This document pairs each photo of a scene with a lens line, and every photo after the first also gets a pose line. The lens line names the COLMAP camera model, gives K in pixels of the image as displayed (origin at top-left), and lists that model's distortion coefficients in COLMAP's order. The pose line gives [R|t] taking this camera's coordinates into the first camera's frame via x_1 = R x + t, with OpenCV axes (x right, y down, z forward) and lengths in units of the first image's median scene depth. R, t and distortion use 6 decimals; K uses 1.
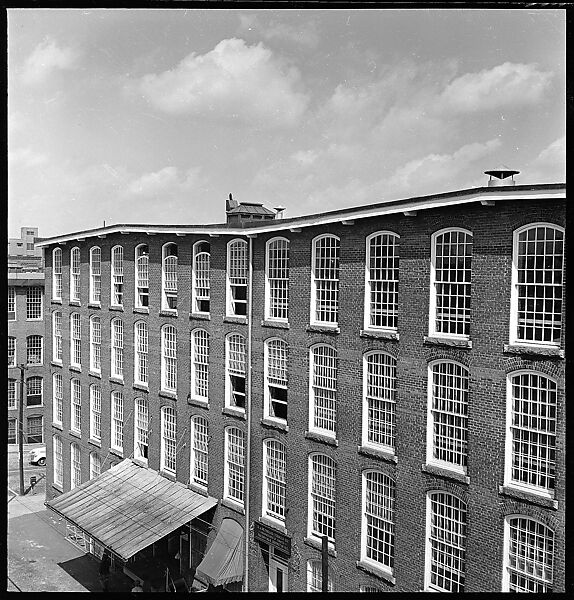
lens RADIAL K [[733.1, 0, 289.4], [0, 733.1, 304.9], [0, 0, 1]] dist [0.056424, -0.217030]
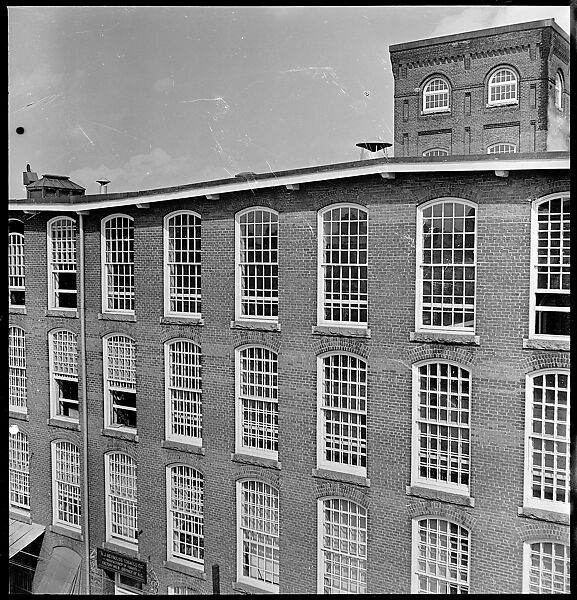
lens RADIAL K [[748.1, 0, 289.7], [0, 748.1, 308.1], [0, 0, 1]] dist [0.010596, -0.083123]
pose [[0.952469, -0.034745, 0.302648, -0.107640], [0.026436, 0.999154, 0.031509, -0.007199], [-0.303487, -0.022010, 0.952581, 0.135986]]
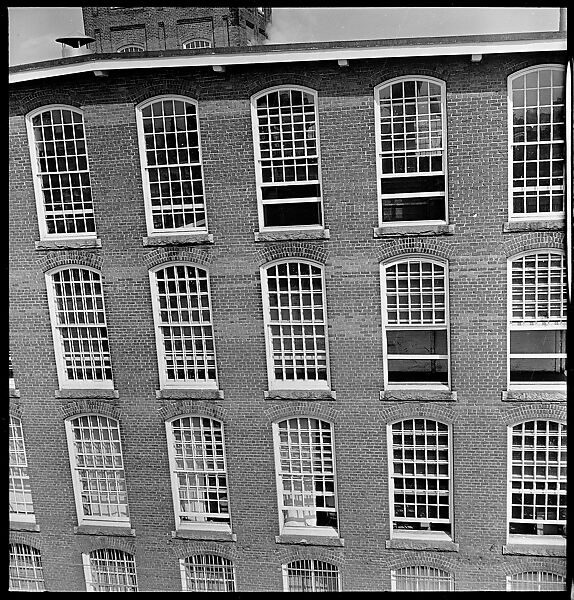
lens RADIAL K [[744.5, 0, 287.1], [0, 744.5, 304.6], [0, 0, 1]] dist [0.008959, -0.099812]
pose [[0.758114, -0.191206, 0.623461, -0.127486], [0.099644, 0.978788, 0.179014, -0.008494], [-0.644464, -0.073589, 0.761085, 0.162188]]
